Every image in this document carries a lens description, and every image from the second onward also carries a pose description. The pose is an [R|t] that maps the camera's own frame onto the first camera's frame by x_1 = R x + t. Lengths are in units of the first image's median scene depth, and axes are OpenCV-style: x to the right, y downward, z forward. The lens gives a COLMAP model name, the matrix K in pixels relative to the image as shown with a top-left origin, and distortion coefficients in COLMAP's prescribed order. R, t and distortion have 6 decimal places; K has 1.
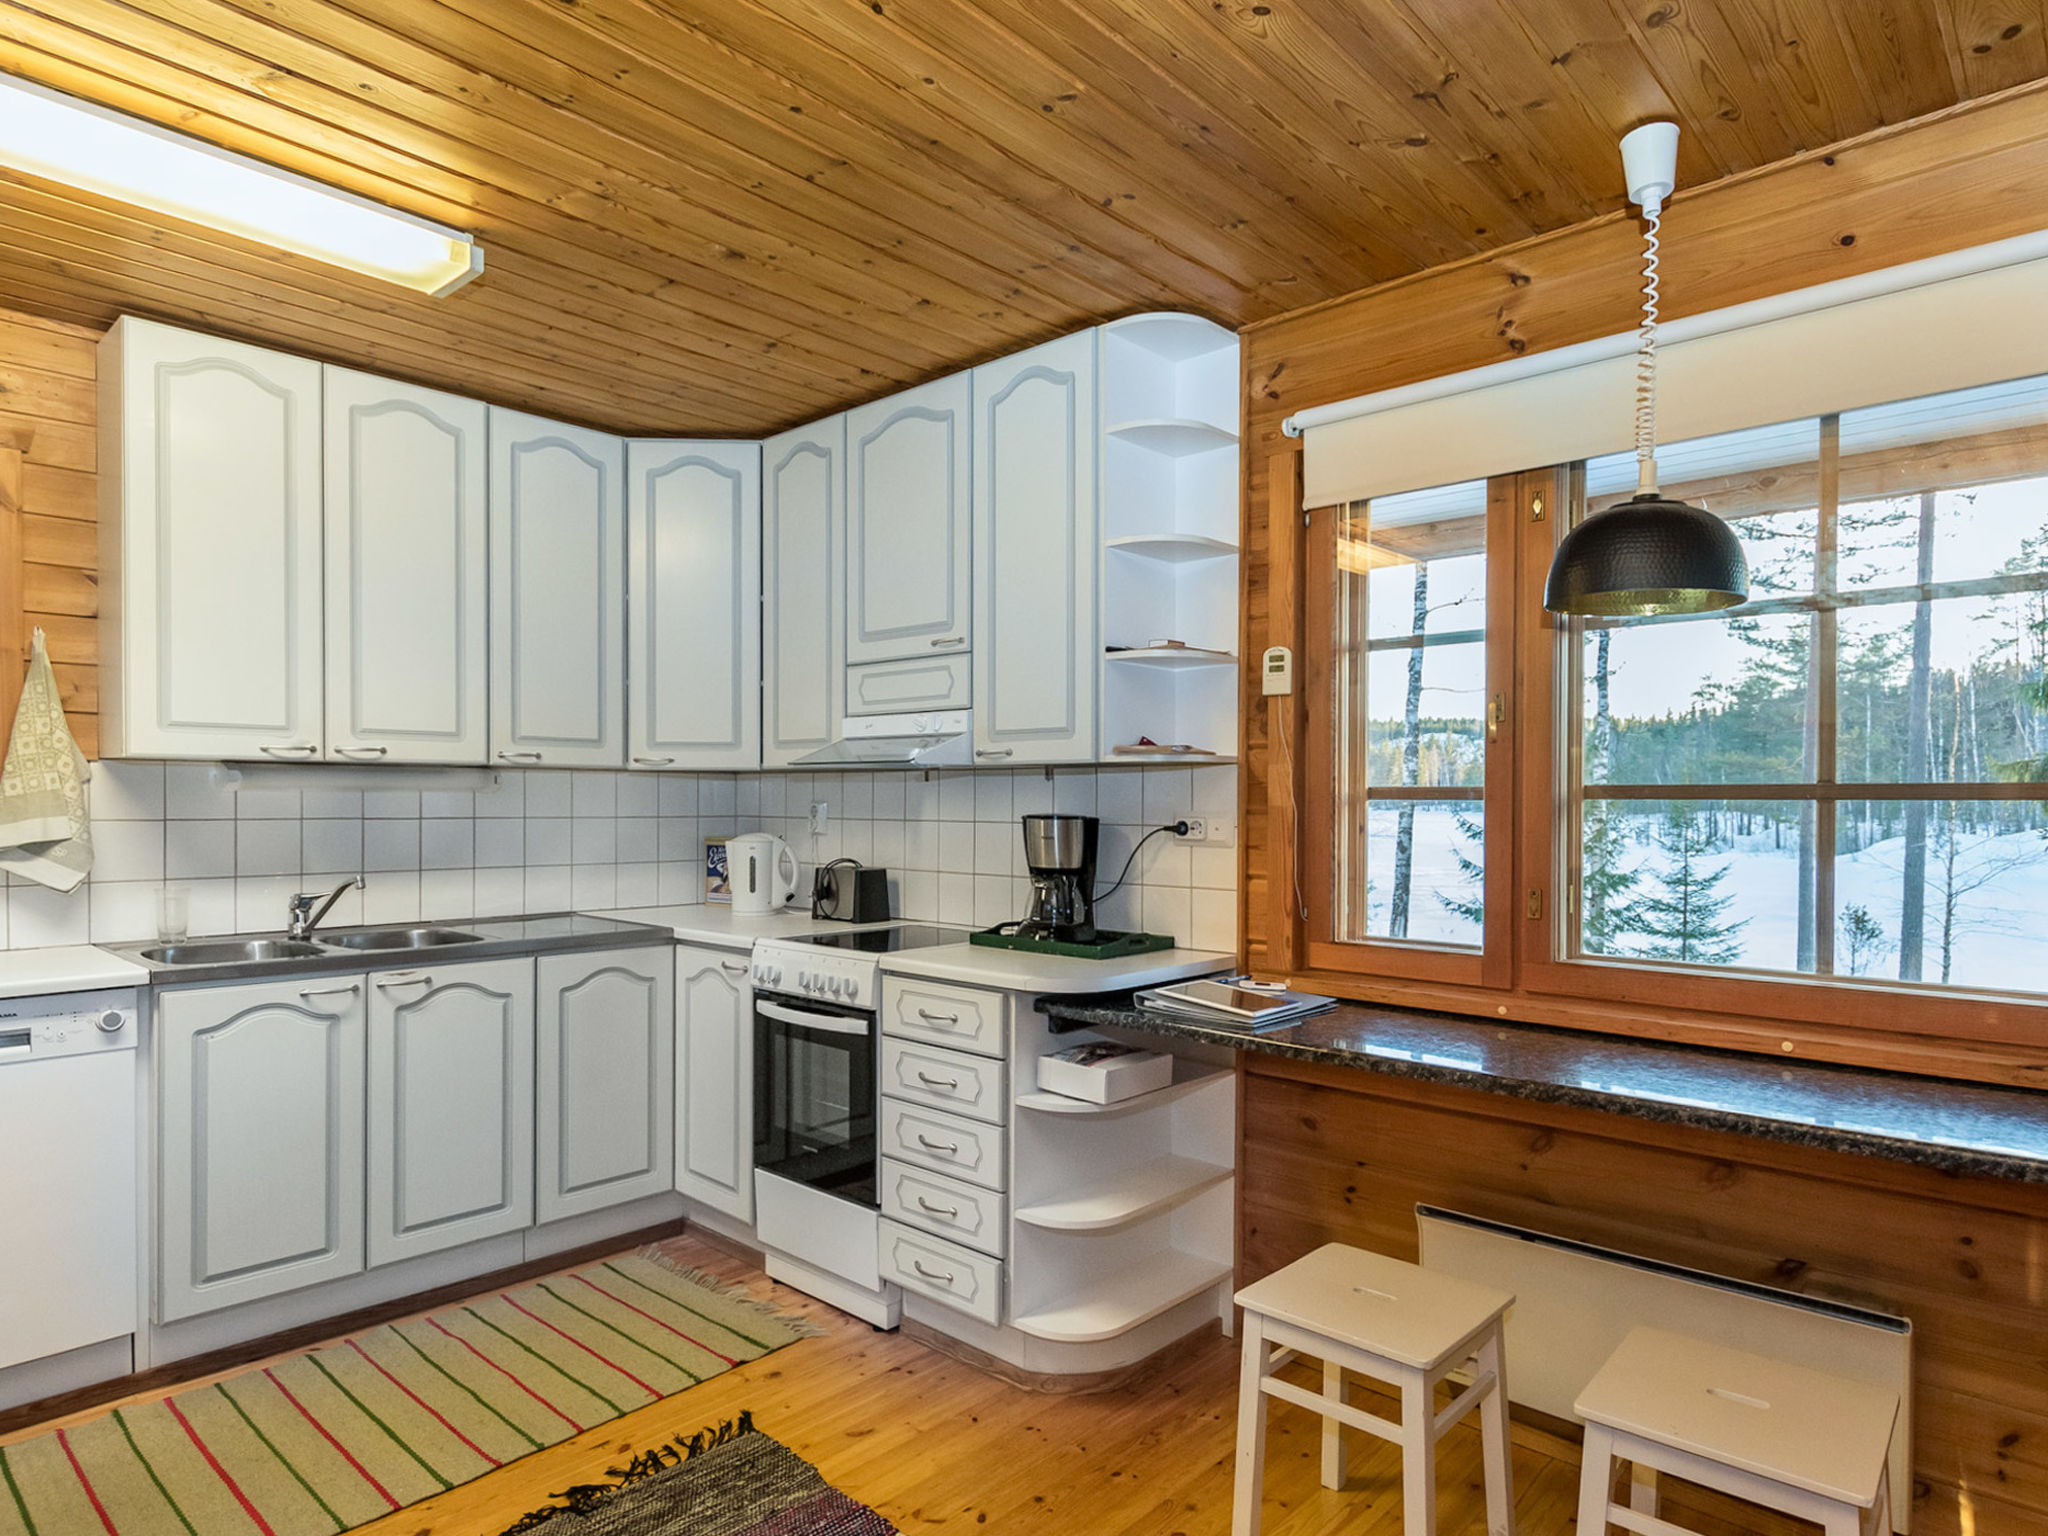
lens RADIAL K [[1187.0, 0, 1027.1], [0, 1187.0, 813.9], [0, 0, 1]] dist [0.001280, 0.000538]
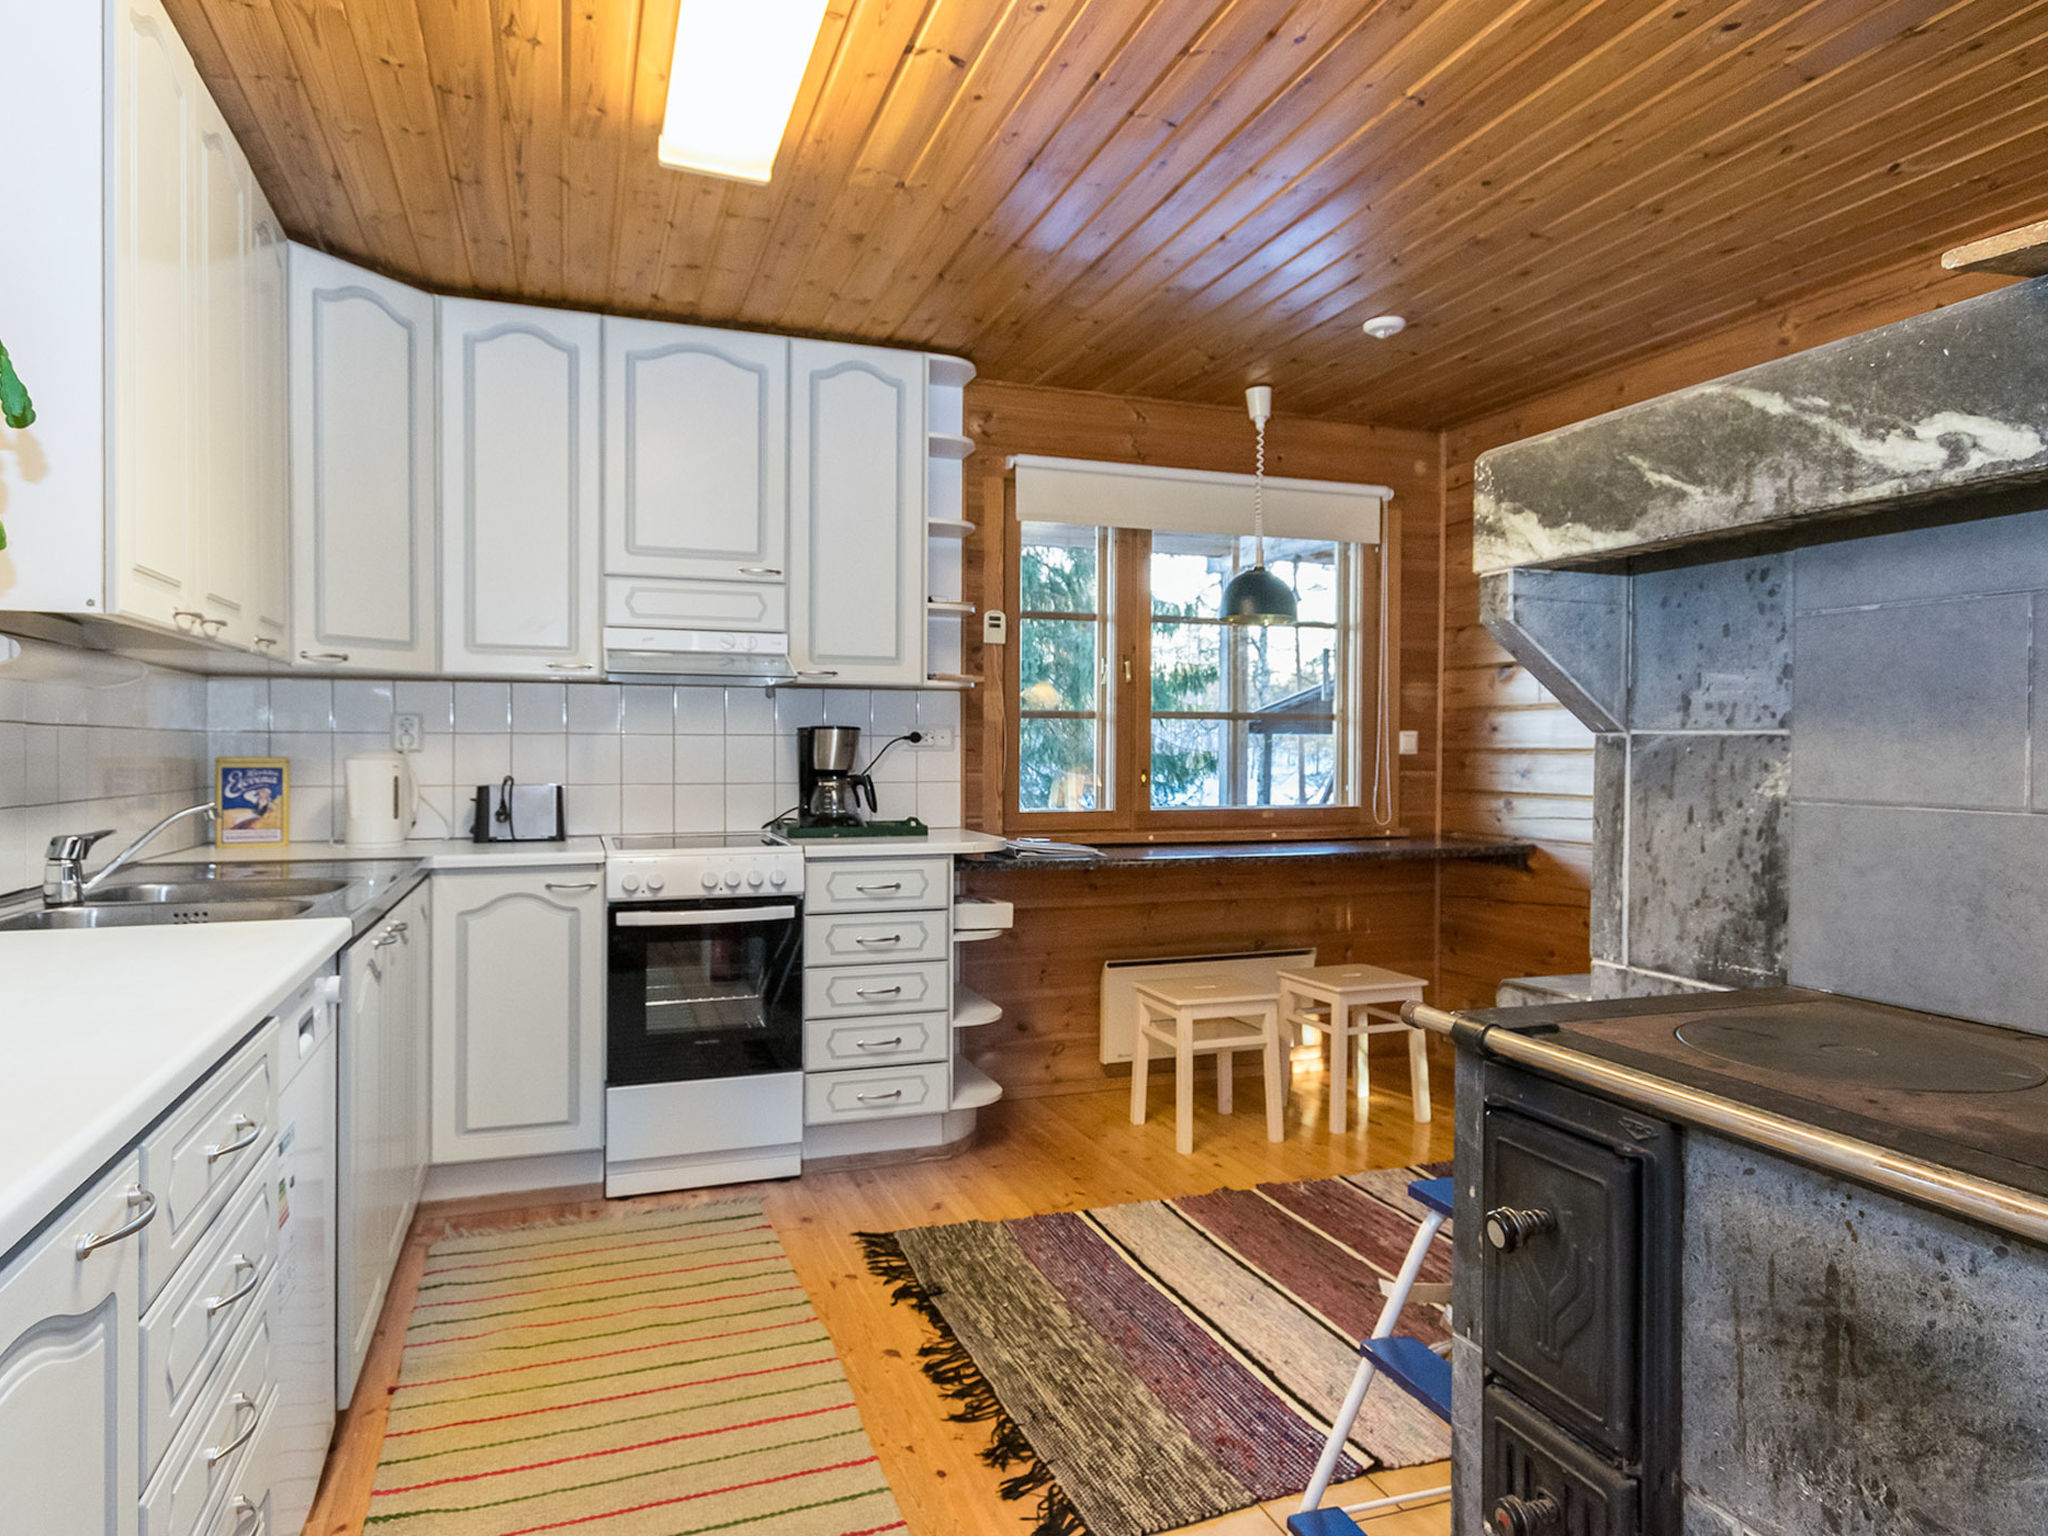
lens RADIAL K [[1282.7, 0, 1024.0], [0, 1282.7, 768.0], [0, 0, 1]] dist [0.000444, -0.000134]
pose [[0.462121, -0.017726, 0.886640, -1.119659], [0.008102, 0.999843, 0.015767, 0.025502], [-0.886780, -0.000103, 0.462192, 0.240099]]
